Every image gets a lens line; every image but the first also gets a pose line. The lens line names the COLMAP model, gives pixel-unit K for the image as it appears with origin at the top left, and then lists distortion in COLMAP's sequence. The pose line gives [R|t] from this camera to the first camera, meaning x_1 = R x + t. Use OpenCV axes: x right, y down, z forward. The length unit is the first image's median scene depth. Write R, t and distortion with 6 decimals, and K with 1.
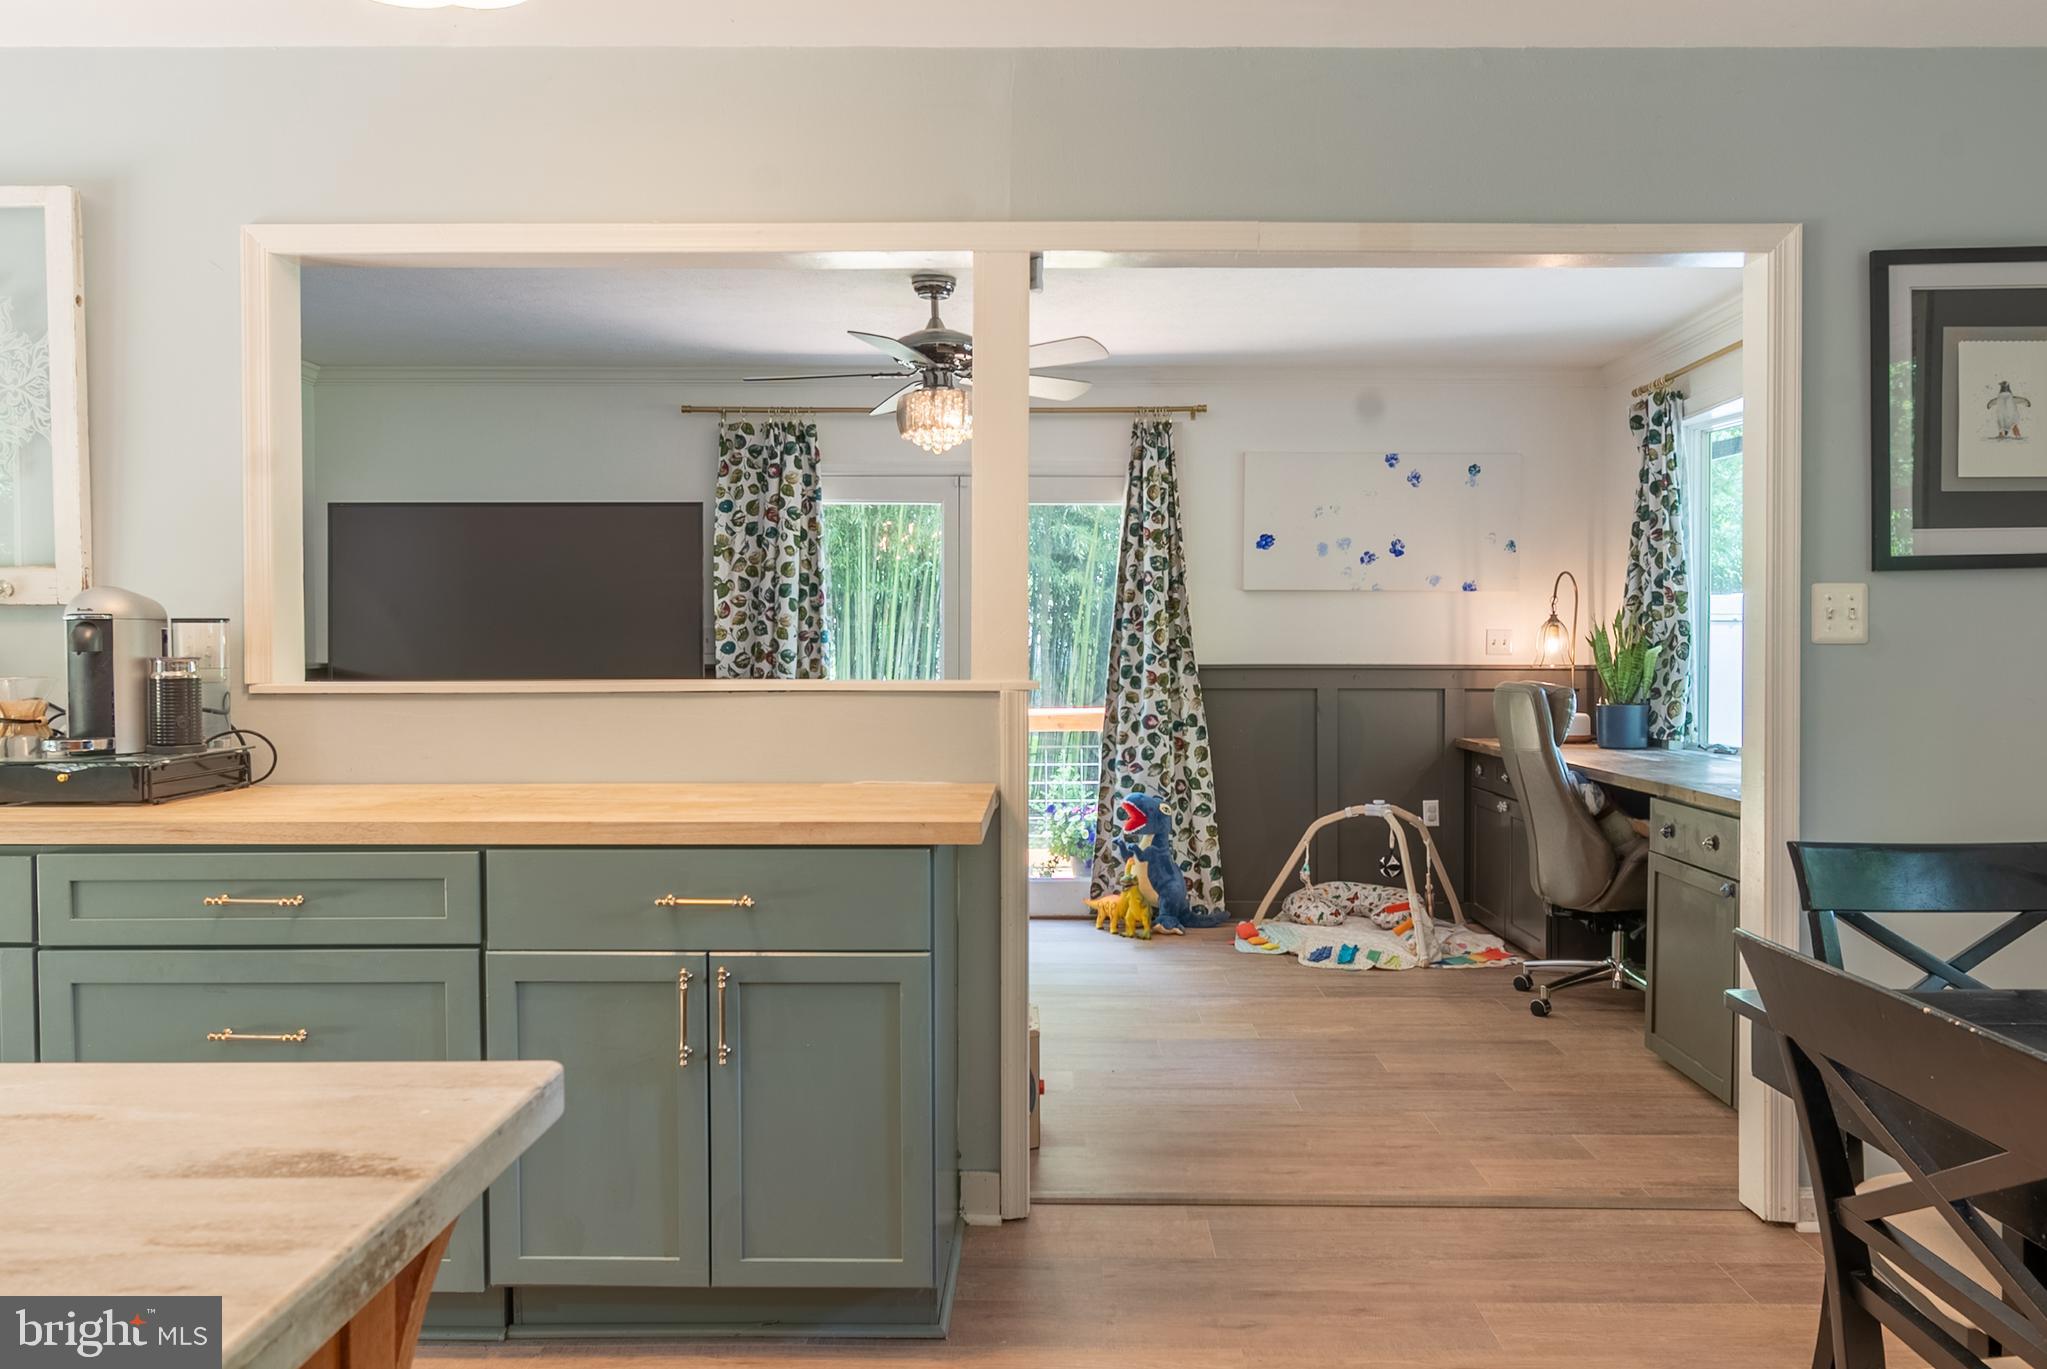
lens RADIAL K [[1535.8, 0, 1041.4], [0, 1535.8, 669.3], [0, 0, 1]] dist [0.000673, -0.005603]
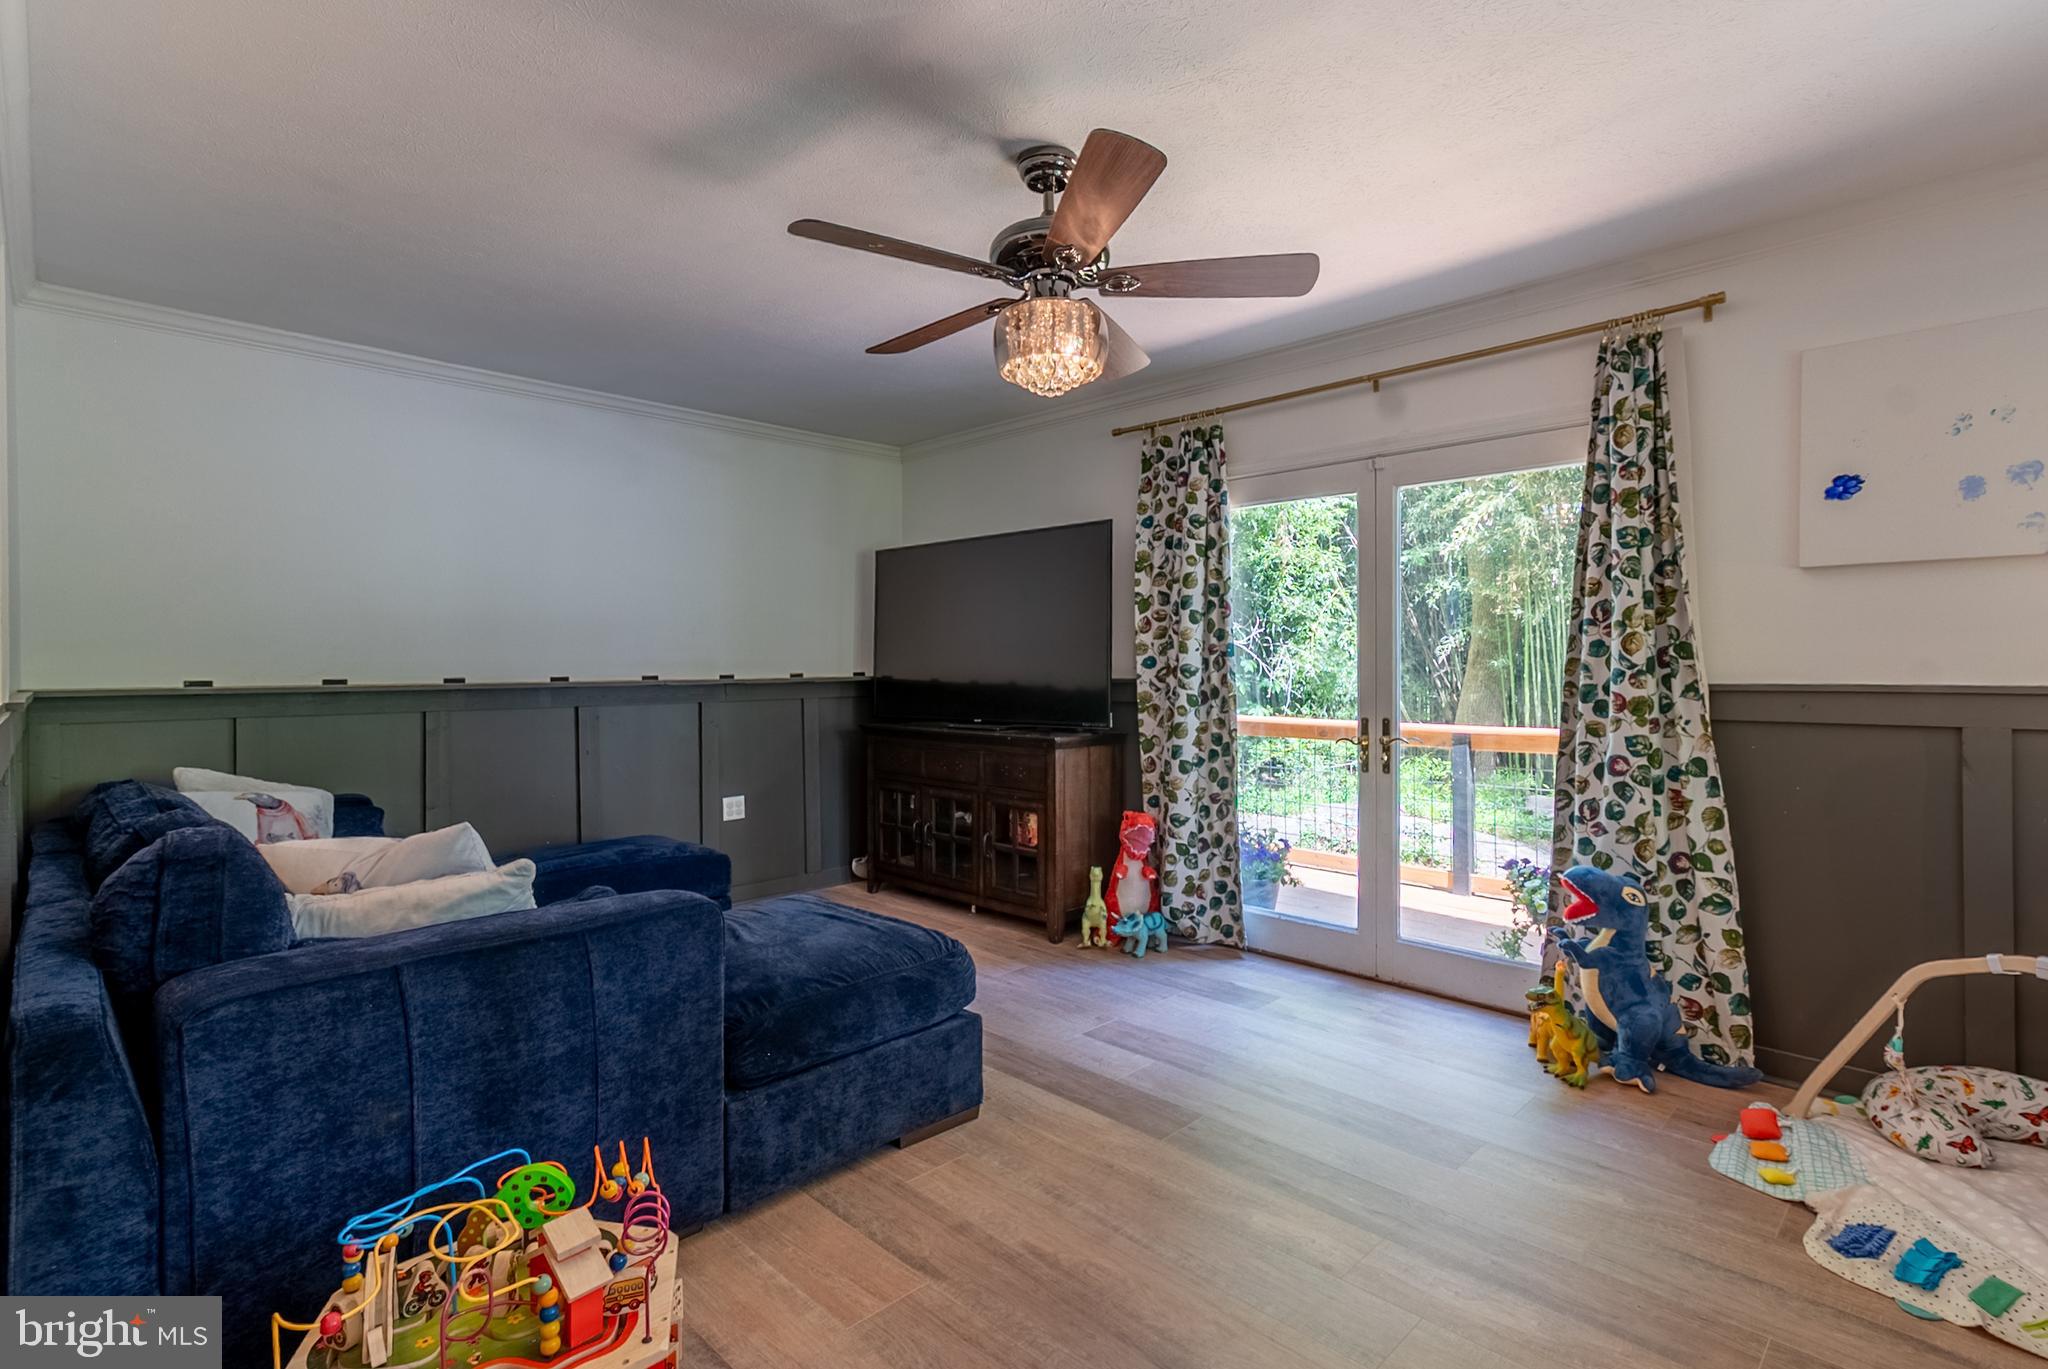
lens RADIAL K [[967.7, 0, 1050.1], [0, 967.7, 670.2], [0, 0, 1]] dist [0.009822, 0.001152]
pose [[0.725602, 0.000703, -0.688114, 0.186365], [-0.004741, 0.999981, -0.003978, -0.006161], [0.688098, 0.006149, 0.725591, 0.499446]]
